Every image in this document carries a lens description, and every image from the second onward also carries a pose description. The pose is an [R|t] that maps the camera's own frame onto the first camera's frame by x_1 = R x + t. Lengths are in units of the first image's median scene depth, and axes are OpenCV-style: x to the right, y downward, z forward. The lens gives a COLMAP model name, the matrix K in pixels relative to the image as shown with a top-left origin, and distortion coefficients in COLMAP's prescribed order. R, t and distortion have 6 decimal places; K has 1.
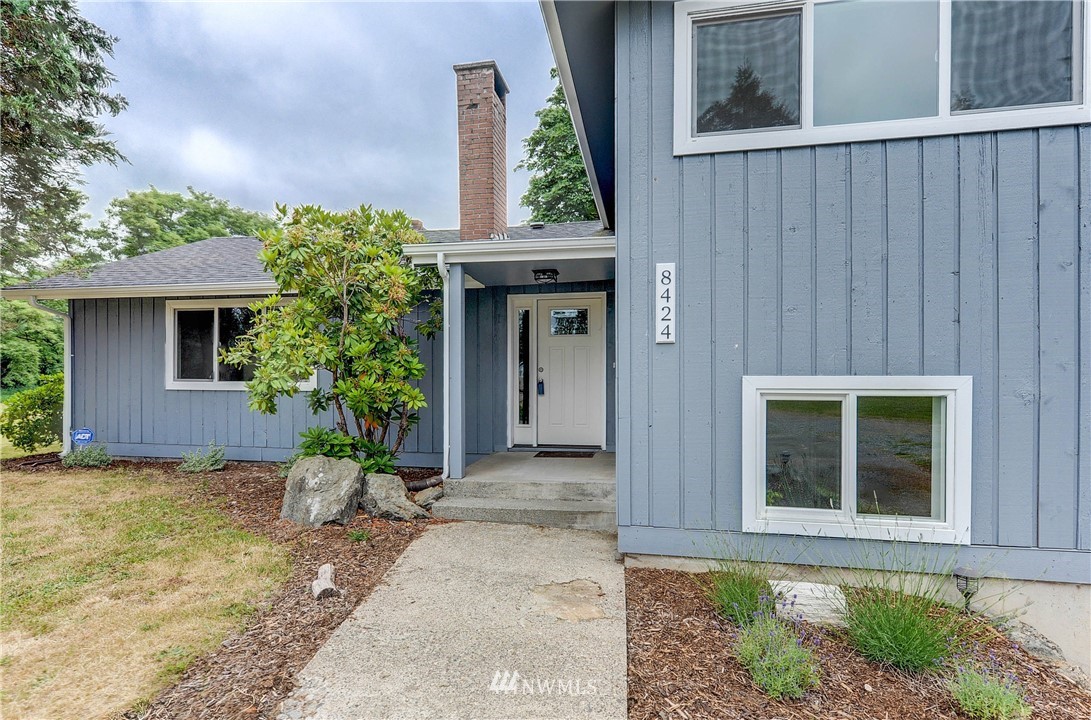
lens RADIAL K [[547.2, 0, 540.3], [0, 547.2, 369.4], [0, 0, 1]] dist [0.001633, 0.001955]
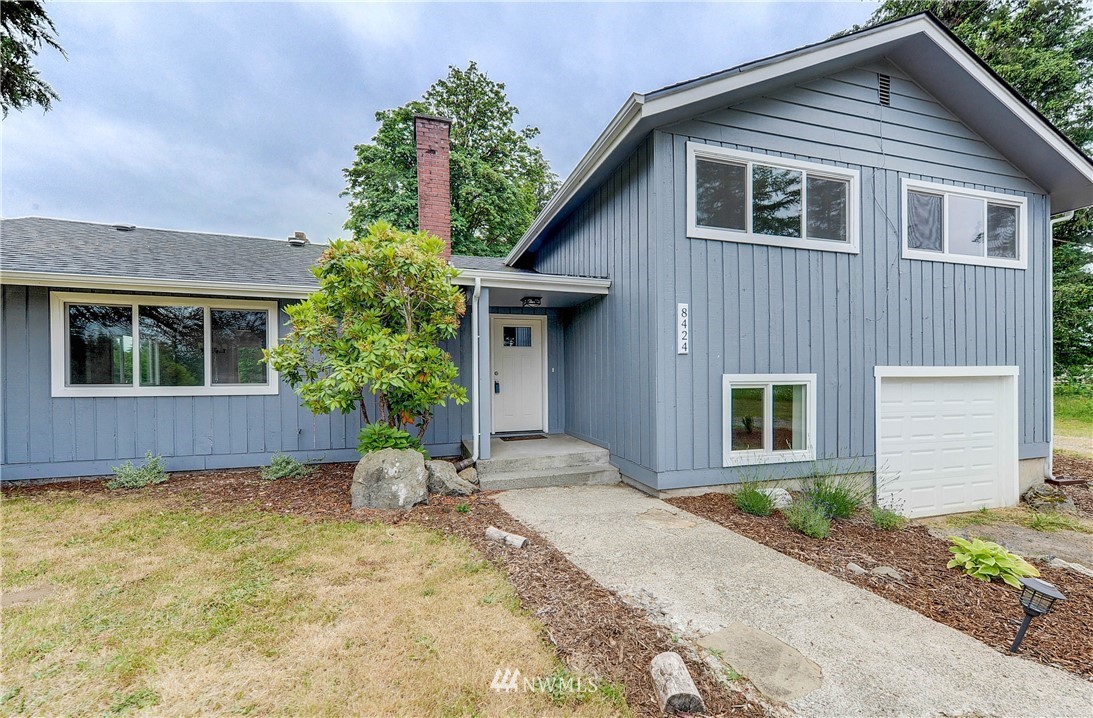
lens RADIAL K [[446.1, 0, 556.9], [0, 446.1, 375.4], [0, 0, 1]] dist [0.004874, -0.000299]
pose [[0.875418, -0.001108, 0.483366, -0.587529], [0.003464, 0.999986, -0.003981, 0.015249], [-0.483355, 0.005159, 0.875409, 0.035604]]
